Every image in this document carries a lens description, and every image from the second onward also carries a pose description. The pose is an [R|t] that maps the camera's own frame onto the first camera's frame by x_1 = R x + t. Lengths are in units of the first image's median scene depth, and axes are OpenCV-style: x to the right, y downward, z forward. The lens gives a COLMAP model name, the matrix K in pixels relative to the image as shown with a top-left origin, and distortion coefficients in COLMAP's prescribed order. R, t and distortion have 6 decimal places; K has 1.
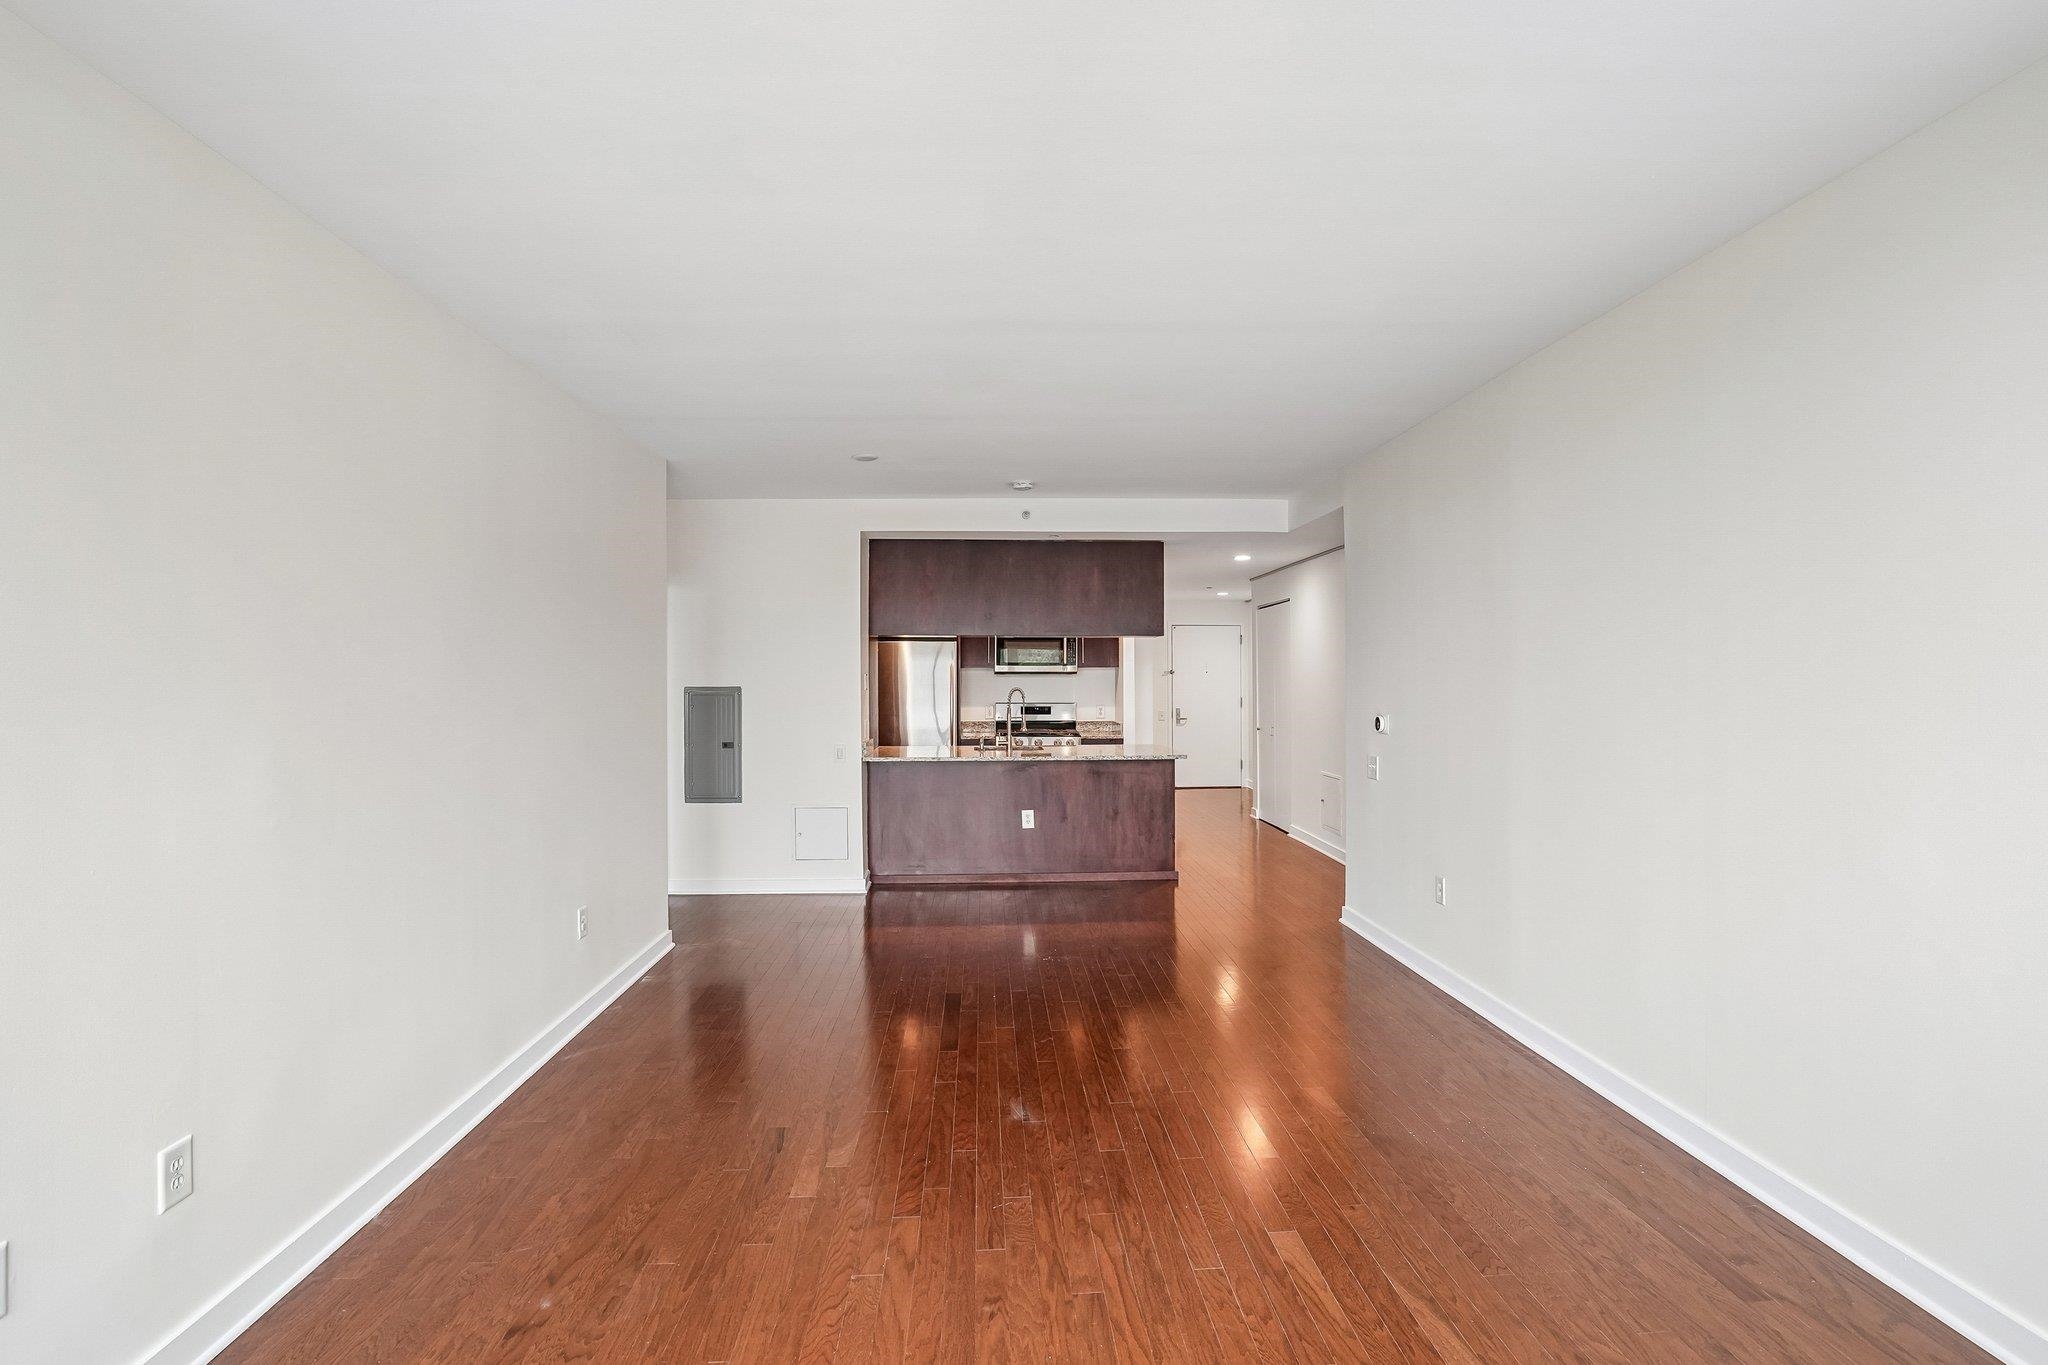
lens RADIAL K [[976.1, 0, 1029.3], [0, 976.1, 681.9], [0, 0, 1]] dist [-0.069145, 0.027723]
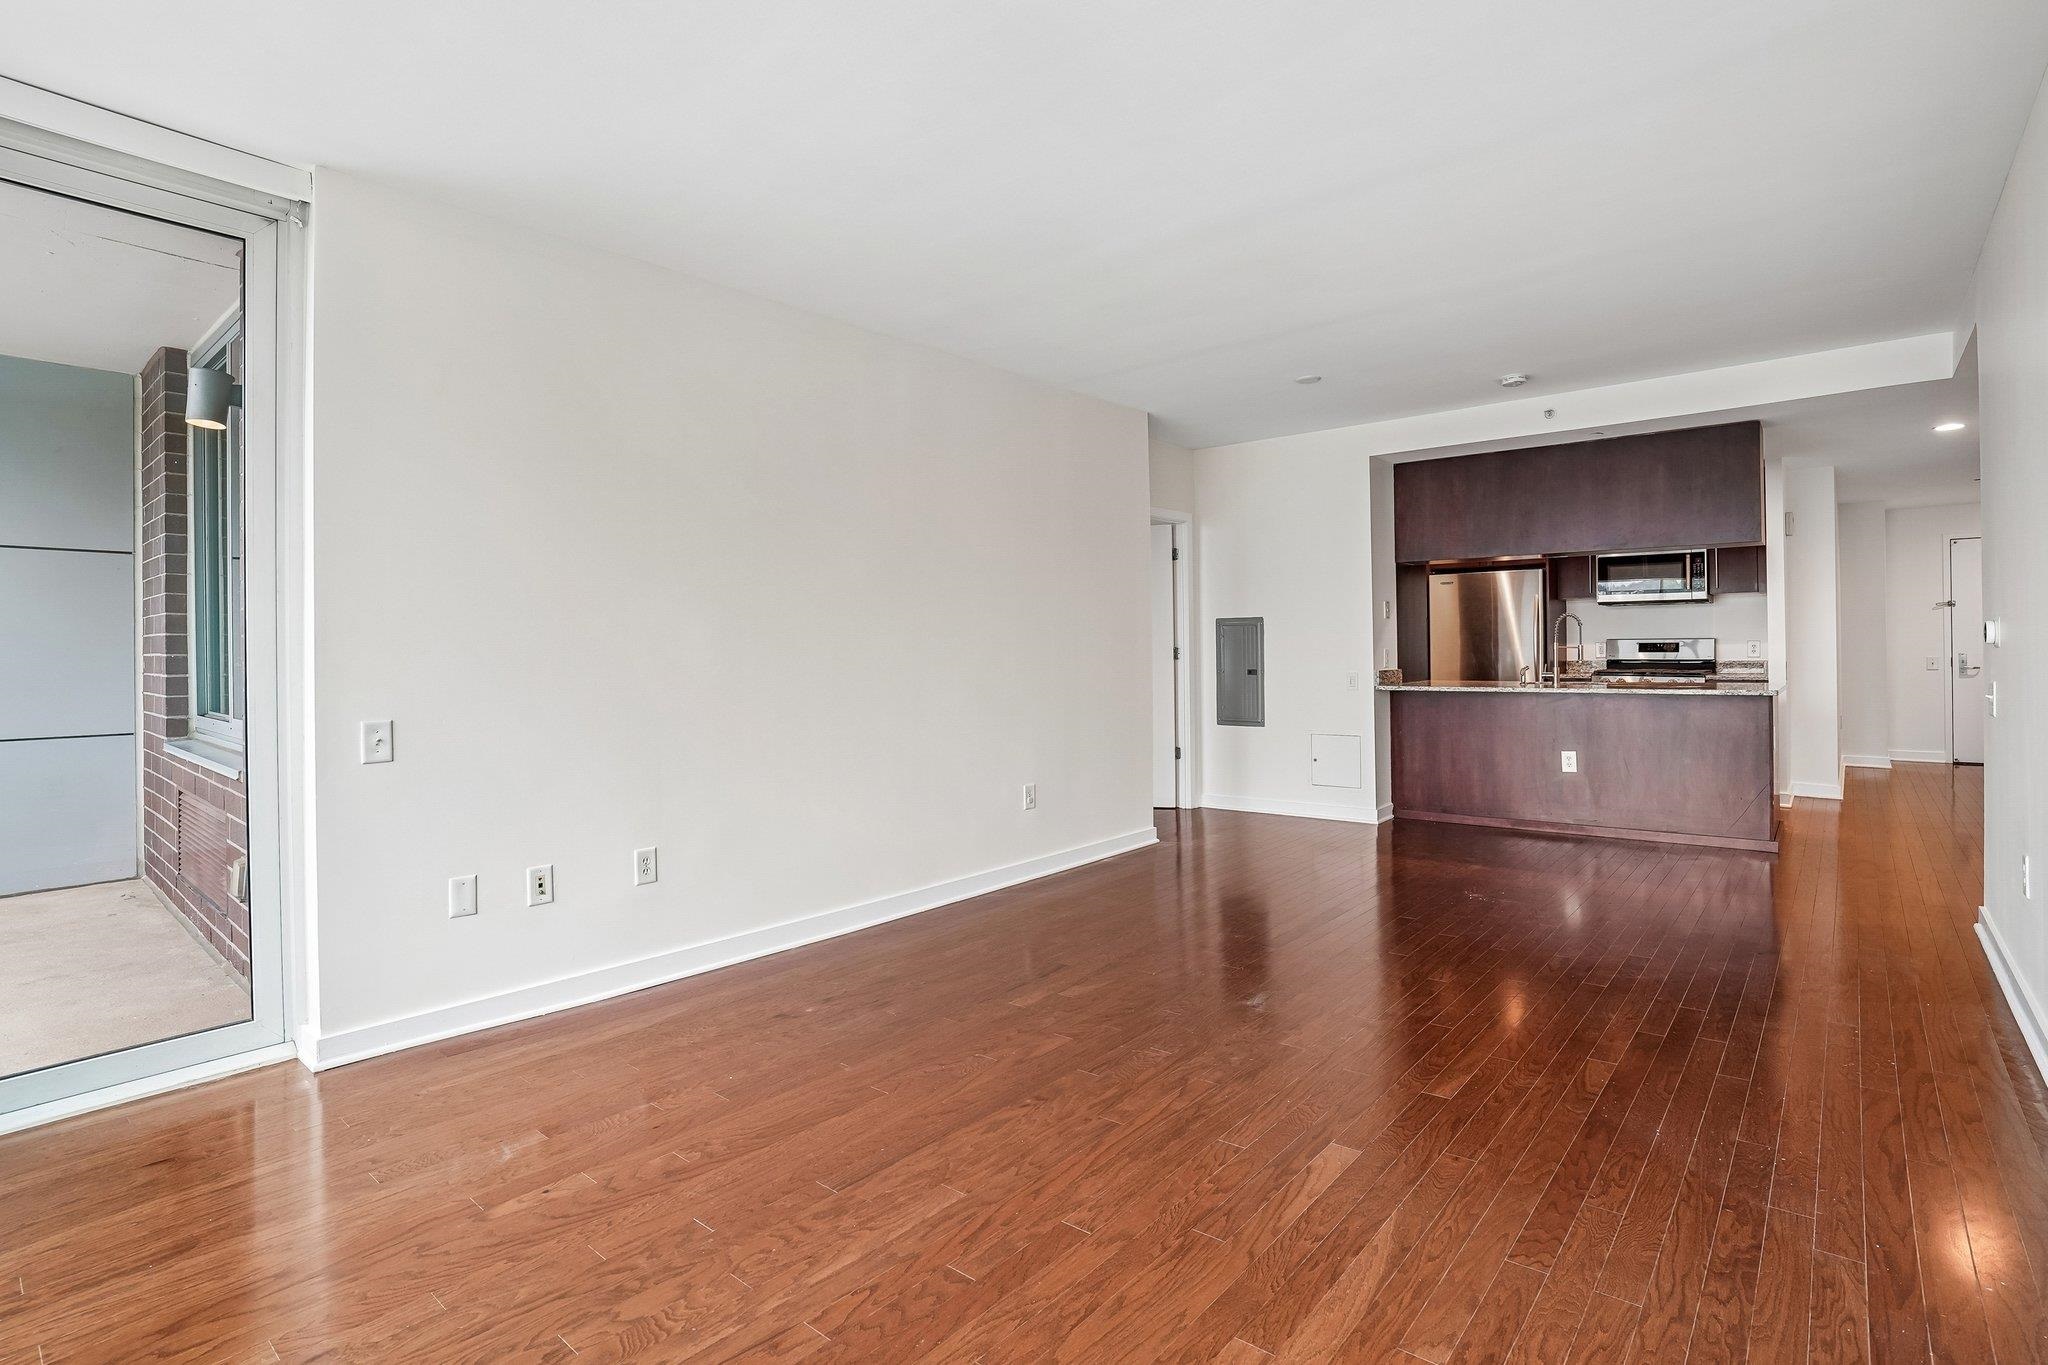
lens RADIAL K [[976.1, 0, 1041.8], [0, 976.1, 648.0], [0, 0, 1]] dist [-0.069145, 0.027723]
pose [[0.738261, -0.007217, -0.674476, 0.239357], [0.008389, 0.999964, -0.001517, 0.037799], [0.674463, -0.004538, 0.738295, 0.052020]]
